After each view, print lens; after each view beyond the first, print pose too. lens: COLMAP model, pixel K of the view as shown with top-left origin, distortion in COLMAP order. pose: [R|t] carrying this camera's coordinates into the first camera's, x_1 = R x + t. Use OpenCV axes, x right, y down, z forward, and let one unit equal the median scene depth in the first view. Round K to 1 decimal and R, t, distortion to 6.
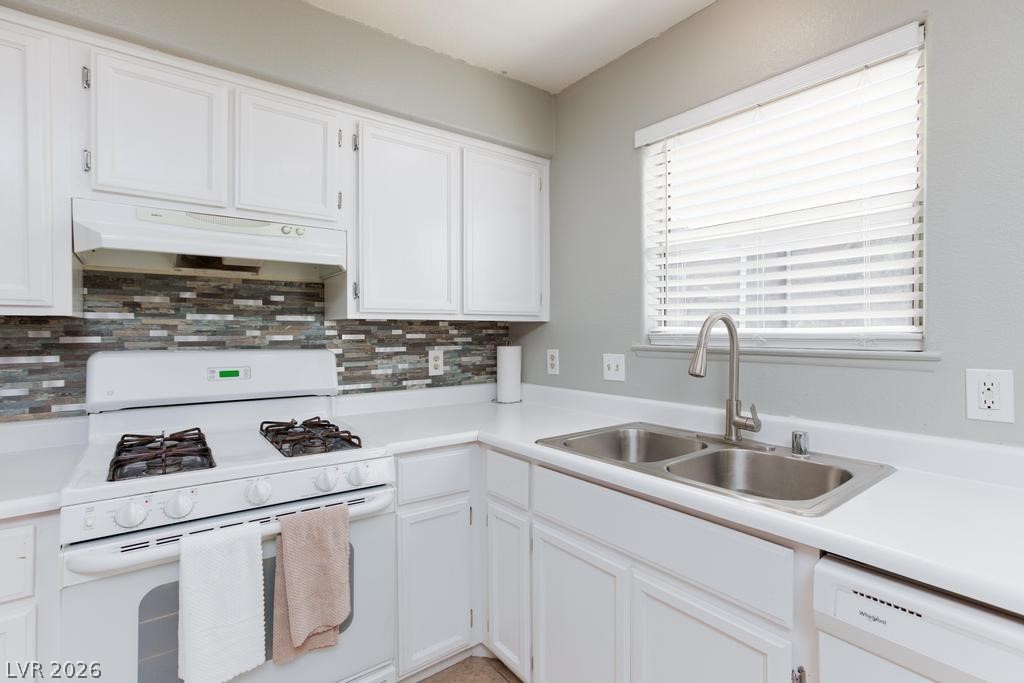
lens RADIAL K [[480.1, 0, 518.2], [0, 480.1, 333.5], [0, 0, 1]] dist [-0.019939, 0.000845]
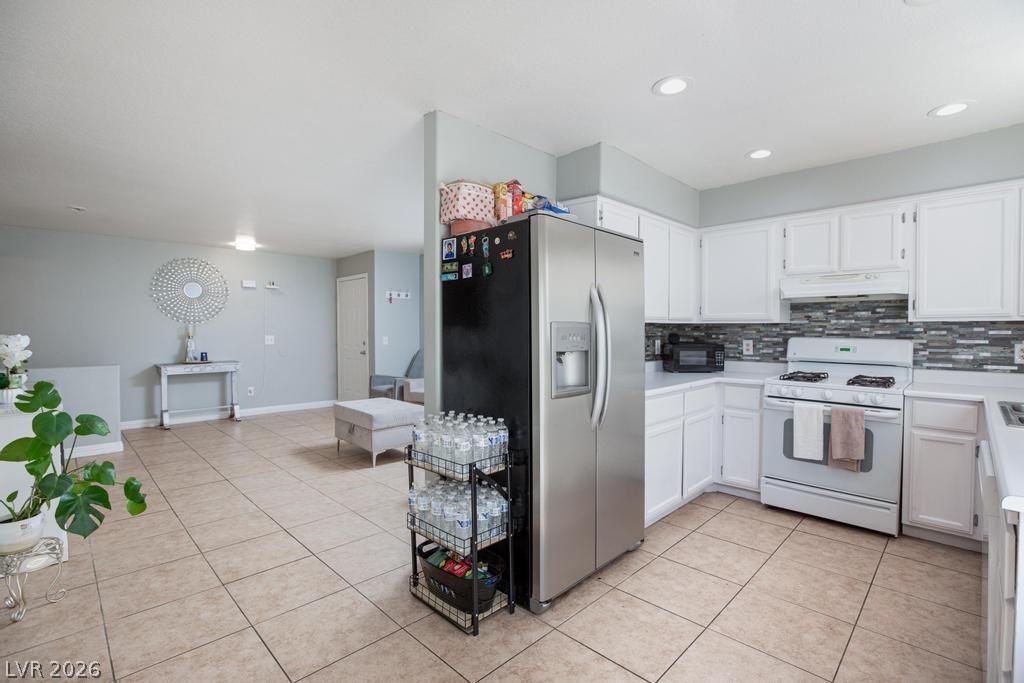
lens RADIAL K [[471.3, 0, 512.0], [0, 471.3, 341.5], [0, 0, 1]] dist [-0.020899, 0.000897]
pose [[0.127588, 0.029886, -0.991377, 1.020346], [-0.002408, 0.999552, 0.029822, -0.005008], [0.991824, -0.001417, 0.127603, -0.570480]]
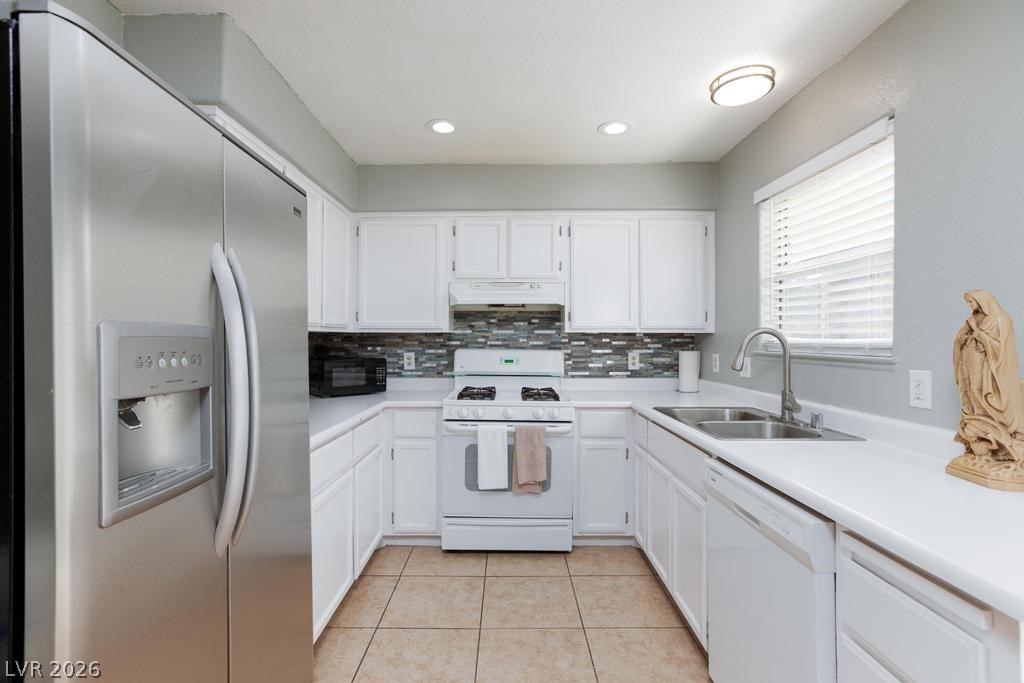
lens RADIAL K [[471.3, 0, 512.0], [0, 471.3, 341.5], [0, 0, 1]] dist [-0.020899, 0.000897]
pose [[0.791023, 0.007824, -0.611736, 0.501877], [-0.006512, 0.999969, 0.004369, -0.003776], [0.611751, 0.000528, 0.791050, -0.446223]]
